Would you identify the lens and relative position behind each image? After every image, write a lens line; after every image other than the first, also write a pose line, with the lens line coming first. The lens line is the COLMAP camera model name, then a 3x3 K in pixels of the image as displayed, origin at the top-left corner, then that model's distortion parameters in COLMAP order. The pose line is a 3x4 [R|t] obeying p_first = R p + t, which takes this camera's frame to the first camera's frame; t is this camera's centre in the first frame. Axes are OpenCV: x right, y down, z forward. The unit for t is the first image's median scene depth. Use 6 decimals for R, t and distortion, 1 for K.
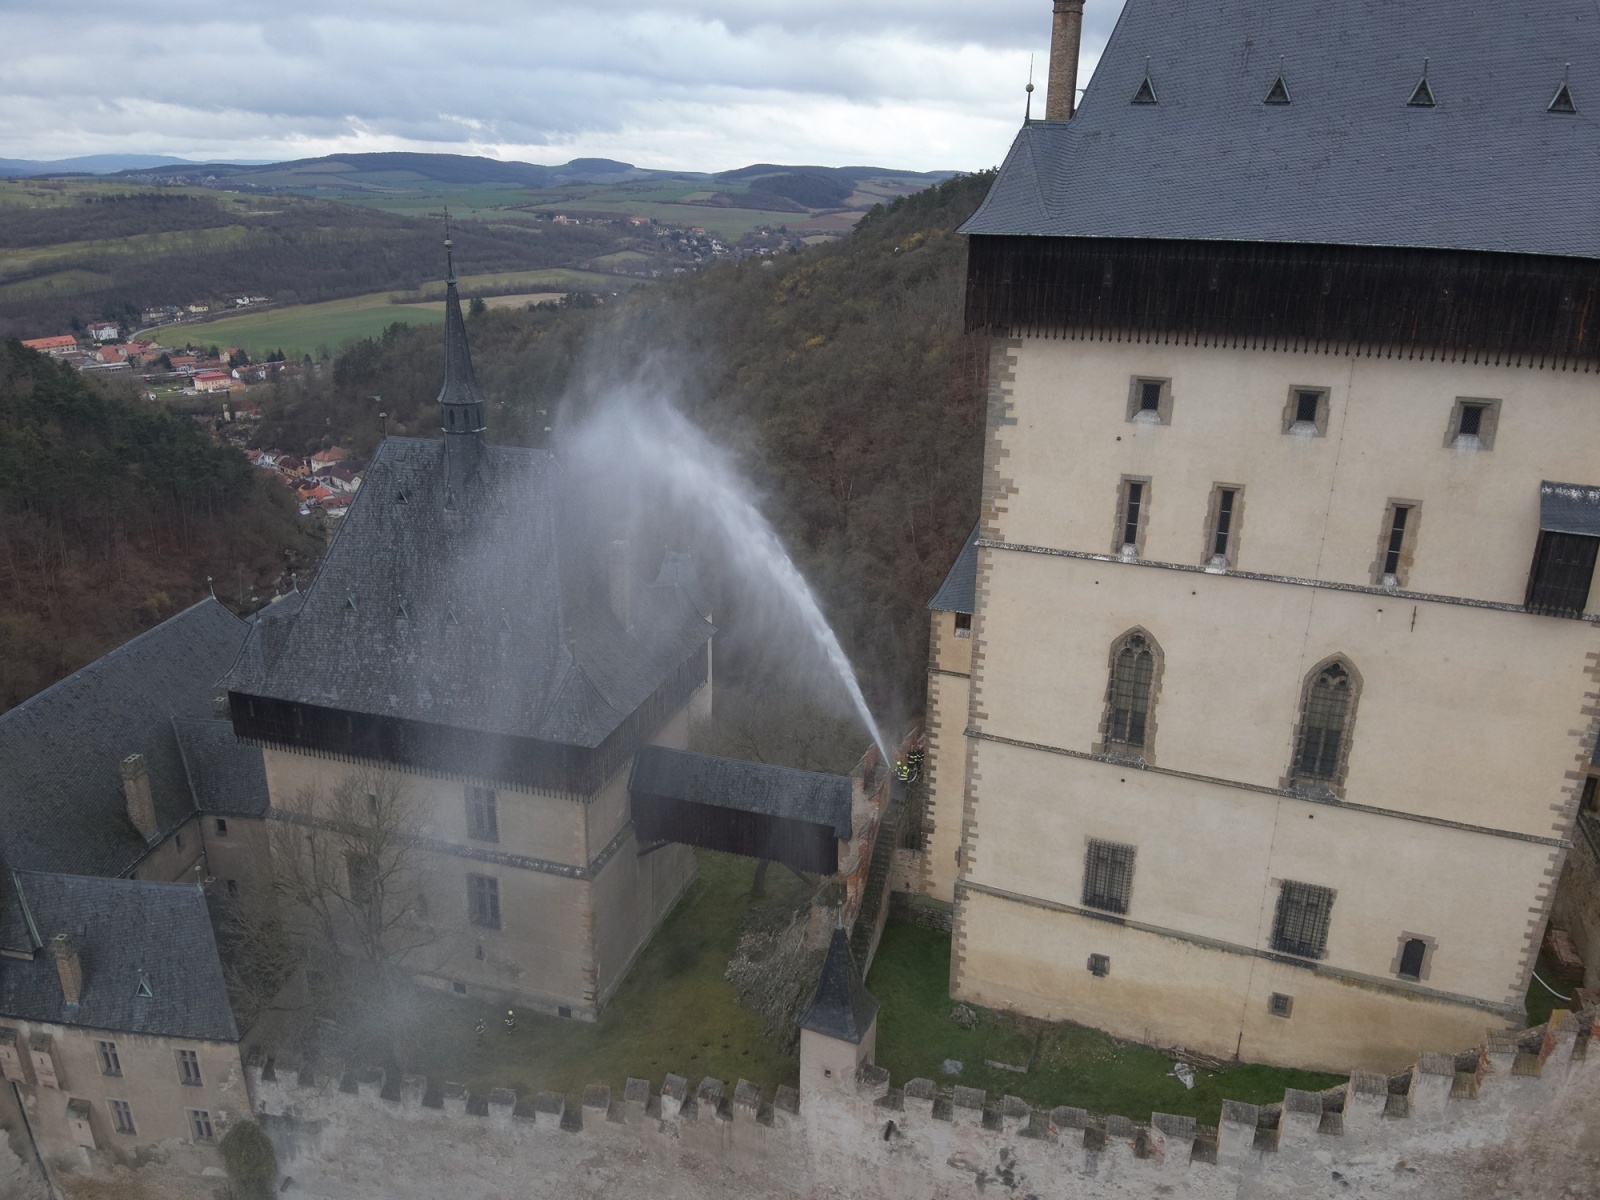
lens RADIAL K [[1159.4, 0, 800.0], [0, 1159.4, 600.0], [0, 0, 1]] dist [0.062683, -0.145853]
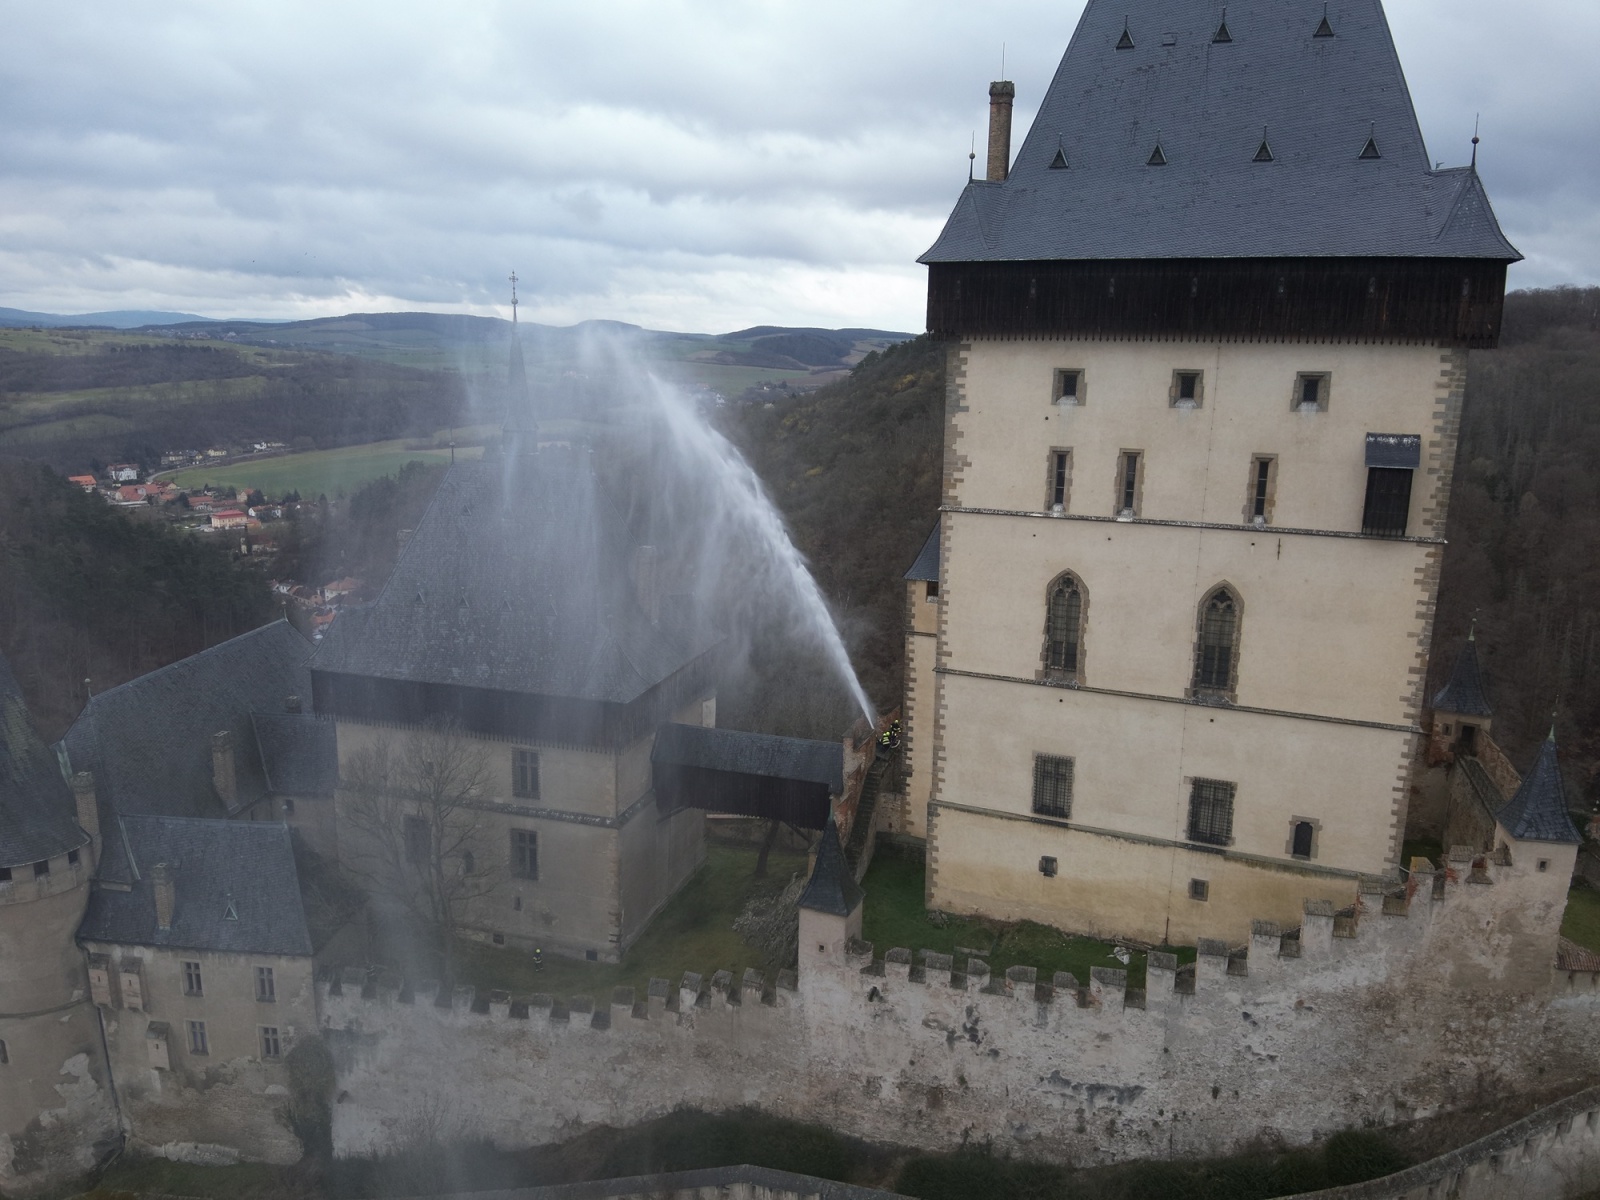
lens RADIAL K [[1149.0, 0, 800.0], [0, 1149.0, 600.0], [0, 0, 1]] dist [0.090789, -0.188572]
pose [[0.999996, 0.002645, 0.000520, 0.000091], [-0.002560, 0.992371, -0.123264, 0.189973], [-0.000842, 0.123262, 0.992374, -0.211951]]
